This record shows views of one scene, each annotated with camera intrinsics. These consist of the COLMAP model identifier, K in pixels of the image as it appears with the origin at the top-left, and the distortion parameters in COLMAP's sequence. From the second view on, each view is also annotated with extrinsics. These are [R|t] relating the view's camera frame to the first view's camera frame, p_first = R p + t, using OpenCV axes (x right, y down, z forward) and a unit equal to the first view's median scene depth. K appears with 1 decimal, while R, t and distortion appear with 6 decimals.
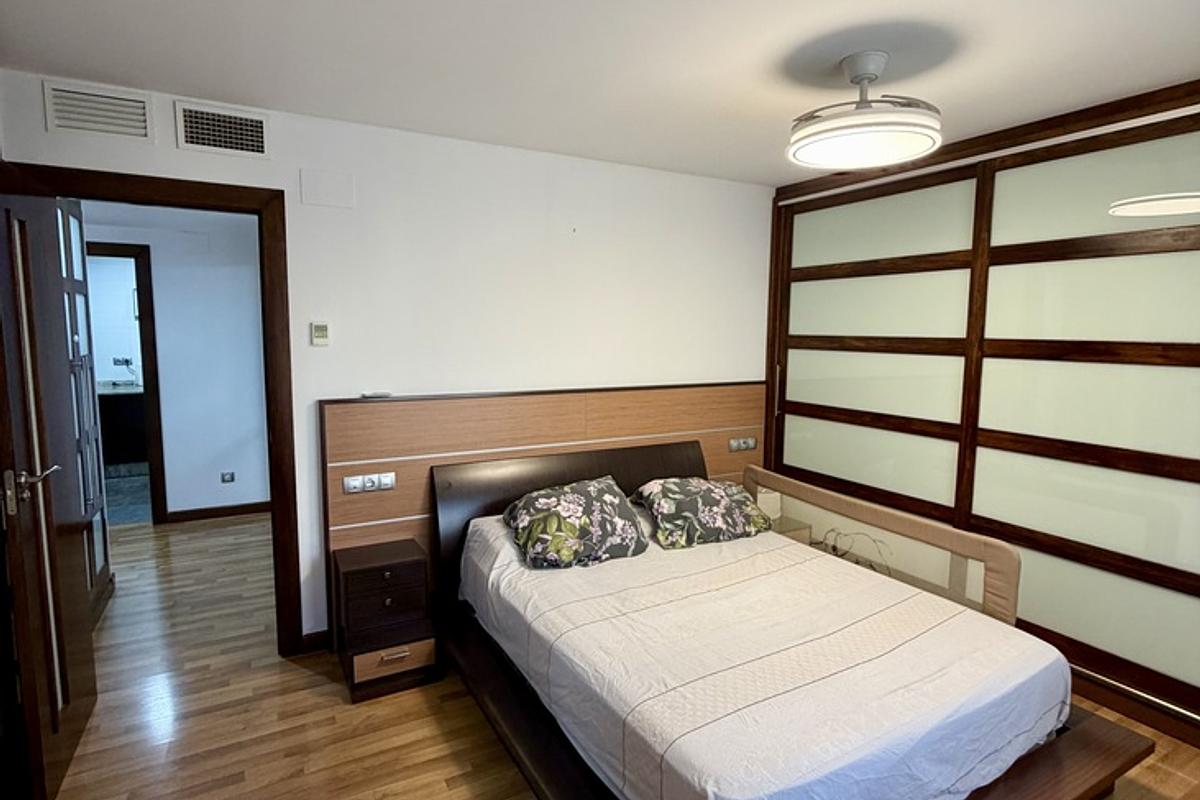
lens RADIAL K [[635.3, 0, 600.8], [0, 635.3, 394.8], [0, 0, 1]] dist [0.004913, -0.003682]
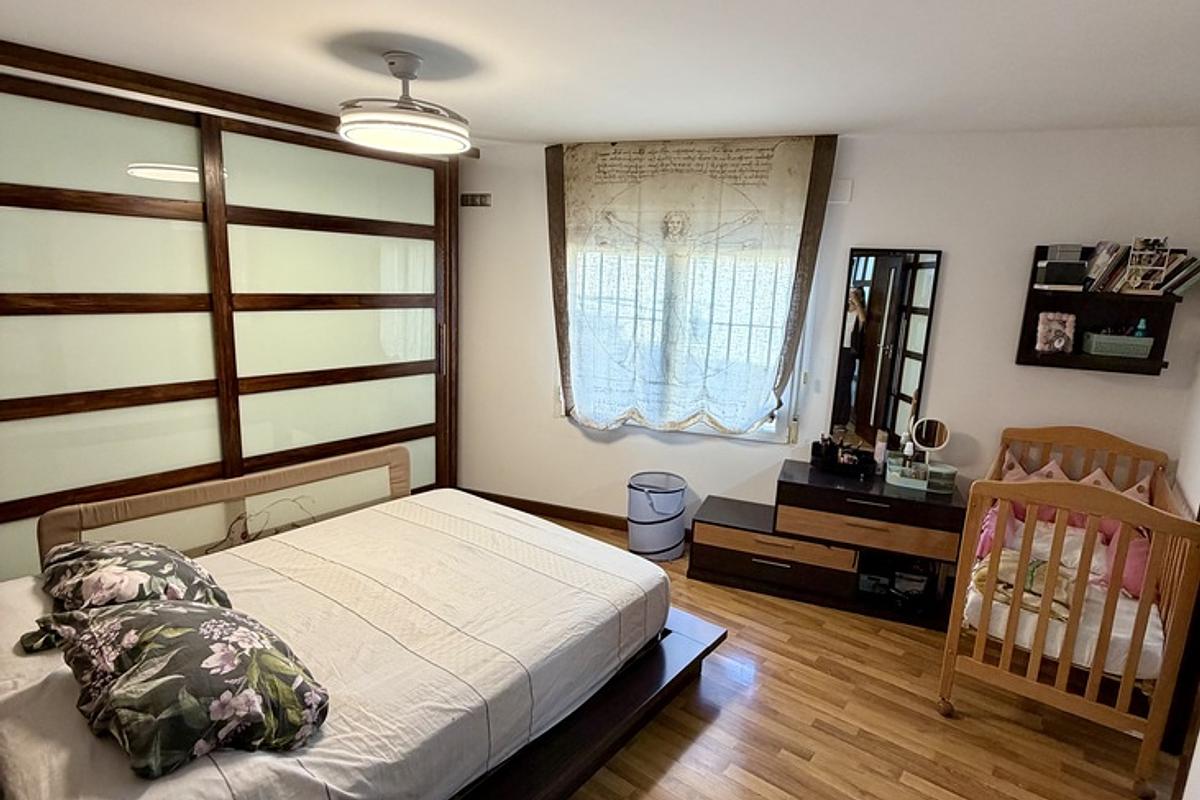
lens RADIAL K [[635.3, 0, 599.8], [0, 635.3, 399.5], [0, 0, 1]] dist [0.004913, -0.003682]
pose [[-0.380490, -0.206053, 0.901538, -0.610207], [0.053405, 0.968339, 0.243860, -0.142749], [-0.923242, 0.140933, -0.357438, 0.838156]]
